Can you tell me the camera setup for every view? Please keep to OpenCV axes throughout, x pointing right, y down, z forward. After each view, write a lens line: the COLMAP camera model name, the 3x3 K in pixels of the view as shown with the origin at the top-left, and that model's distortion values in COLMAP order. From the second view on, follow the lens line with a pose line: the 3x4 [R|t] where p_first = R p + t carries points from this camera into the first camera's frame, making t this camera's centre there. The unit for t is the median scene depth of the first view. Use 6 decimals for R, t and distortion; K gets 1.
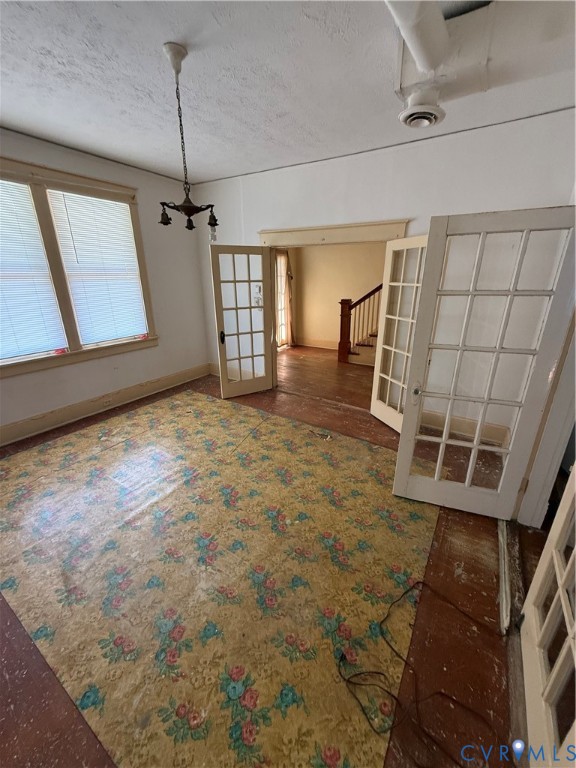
lens RADIAL K [[306.6, 0, 288.0], [0, 306.6, 384.0], [0, 0, 1]] dist [0.000136, -0.000177]
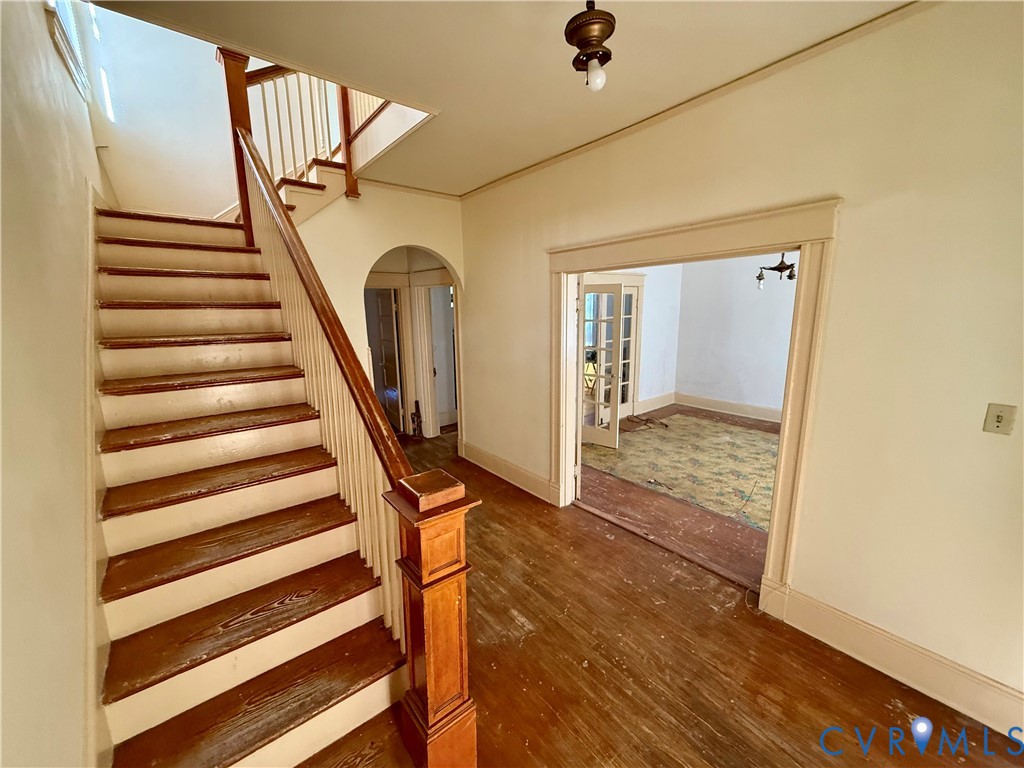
lens RADIAL K [[410.4, 0, 510.8], [0, 410.4, 386.1], [0, 0, 1]] dist [0.000490, 0.000140]
pose [[-0.944354, -0.048759, 0.325297, 0.214843], [0.123704, 0.863705, 0.488580, -1.095786], [-0.304784, 0.501633, -0.809612, 2.978765]]
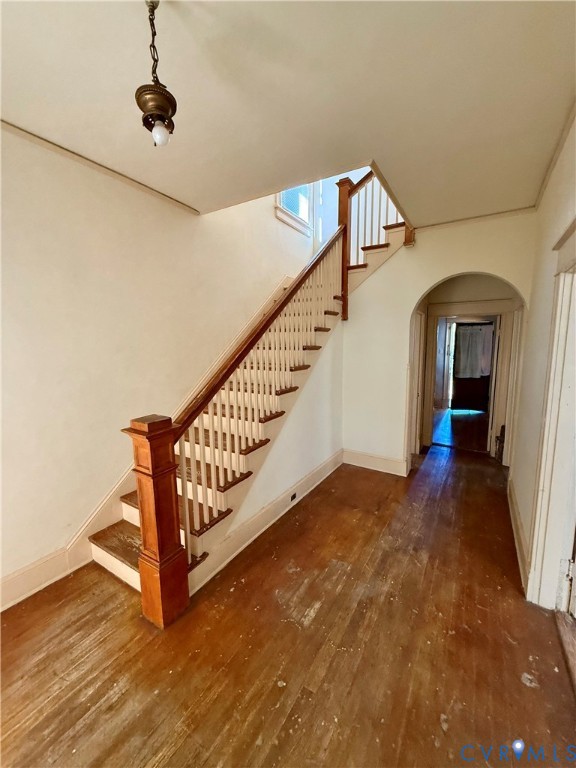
lens RADIAL K [[307.8, 0, 288.0], [0, 307.8, 384.0], [0, 0, 1]] dist [0.000490, 0.000140]
pose [[-0.006885, -0.130463, 0.991429, -0.251773], [0.339336, 0.932318, 0.125042, -0.777269], [-0.940640, 0.337288, 0.037851, 2.240231]]
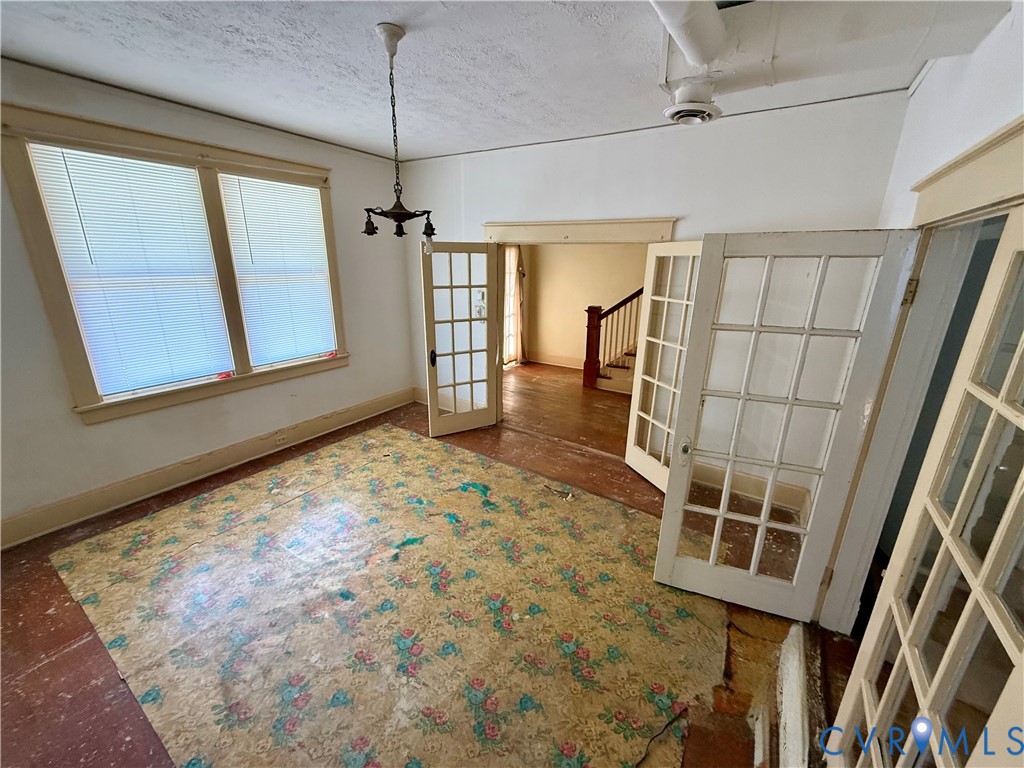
lens RADIAL K [[410.4, 0, 510.8], [0, 410.4, 386.1], [0, 0, 1]] dist [0.000490, 0.000140]
pose [[0.999738, 0.020075, -0.011024, -0.011900], [-0.020523, 0.998902, -0.042118, -0.077849], [0.010166, 0.042333, 0.999052, -0.041693]]
